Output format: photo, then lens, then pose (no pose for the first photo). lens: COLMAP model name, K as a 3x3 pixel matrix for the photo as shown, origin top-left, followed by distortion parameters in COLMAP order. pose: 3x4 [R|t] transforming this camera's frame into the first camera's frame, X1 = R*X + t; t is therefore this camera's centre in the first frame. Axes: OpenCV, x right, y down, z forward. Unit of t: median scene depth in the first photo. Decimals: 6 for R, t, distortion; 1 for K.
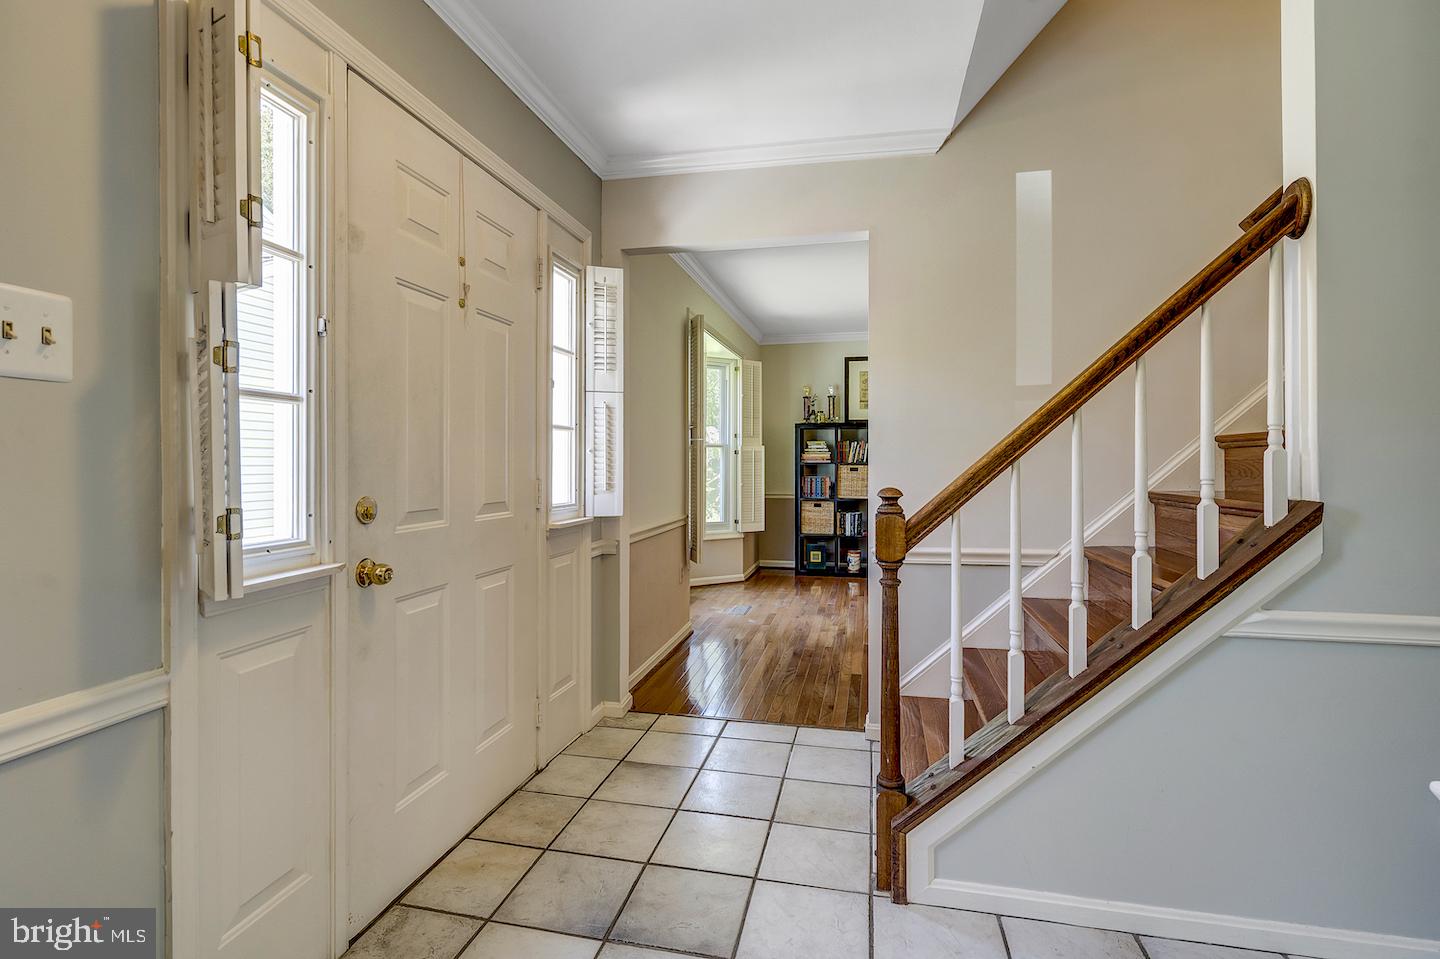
lens RADIAL K [[661.6, 0, 717.6], [0, 661.6, 470.7], [0, 0, 1]] dist [-0.004499, 0.001339]
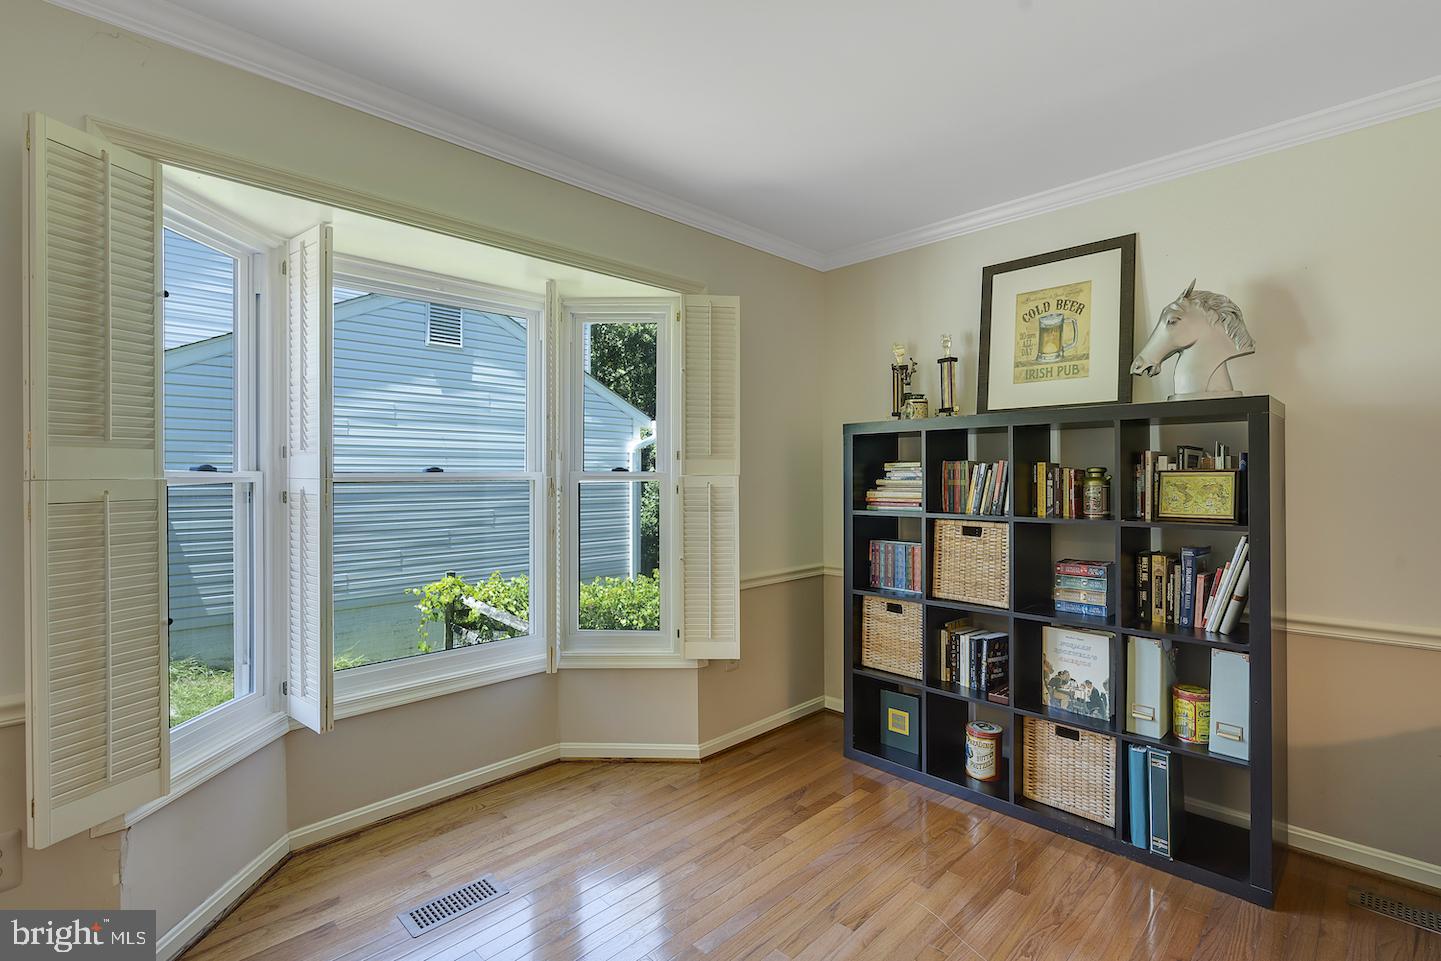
lens RADIAL K [[662.1, 0, 721.0], [0, 662.1, 475.0], [0, 0, 1]] dist [-0.004499, 0.001339]
pose [[0.854489, -0.001714, -0.519466, 0.280673], [-0.004849, 0.999925, -0.011276, -0.030713], [0.519446, 0.012154, 0.854417, 0.560828]]
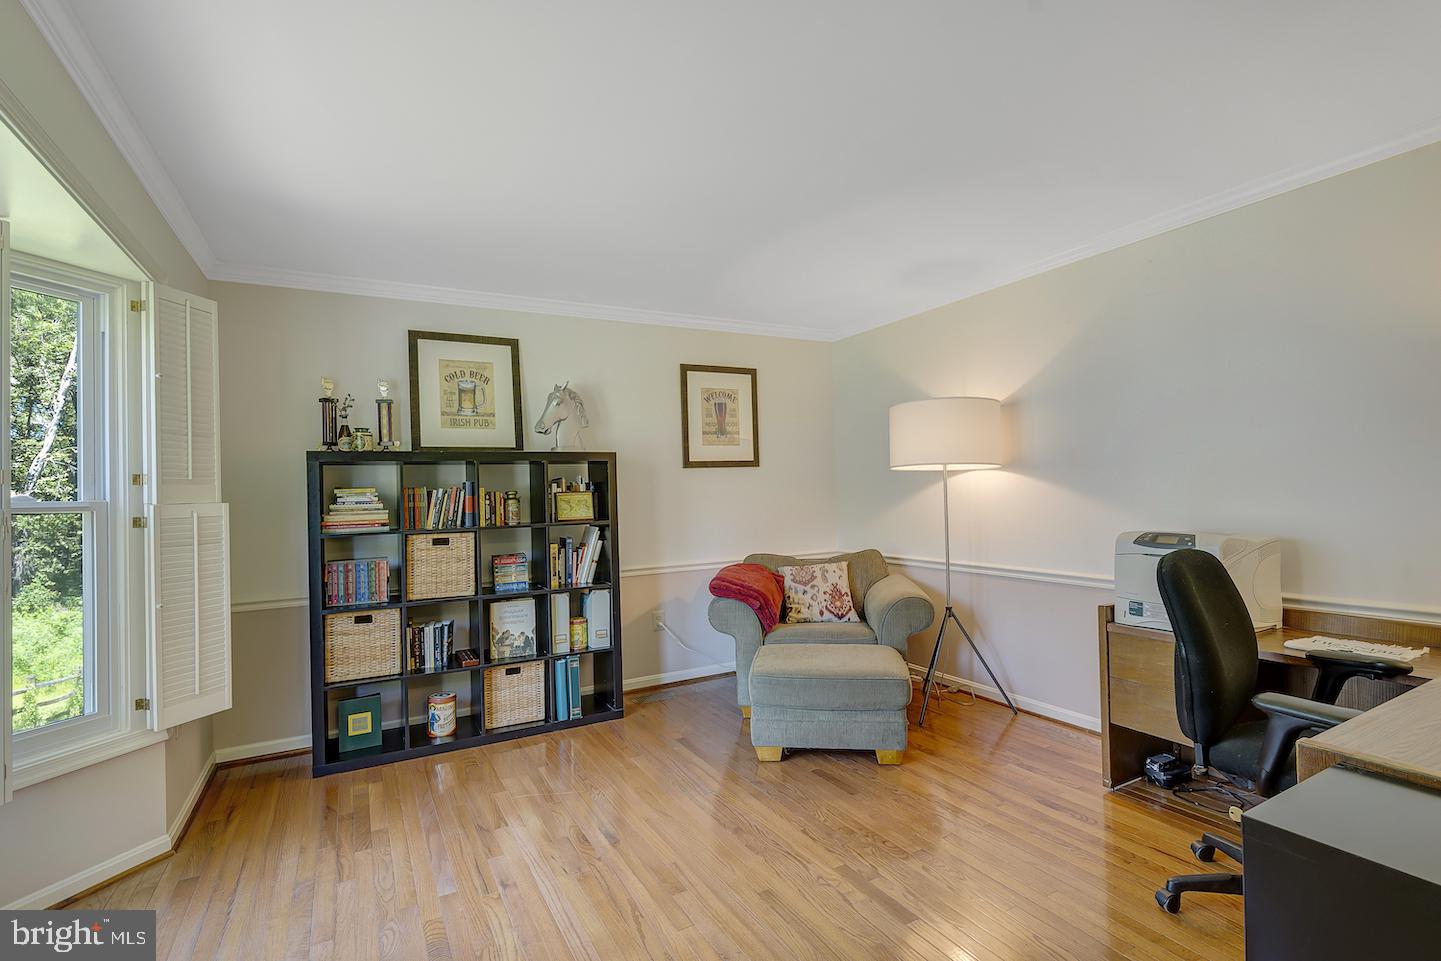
lens RADIAL K [[662.1, 0, 720.2], [0, 662.1, 483.5], [0, 0, 1]] dist [-0.004499, 0.001339]
pose [[0.742507, -0.011427, 0.669741, 0.020789], [0.035305, 0.999132, -0.022094, -0.027956], [-0.668907, 0.040050, 0.742266, 0.455098]]
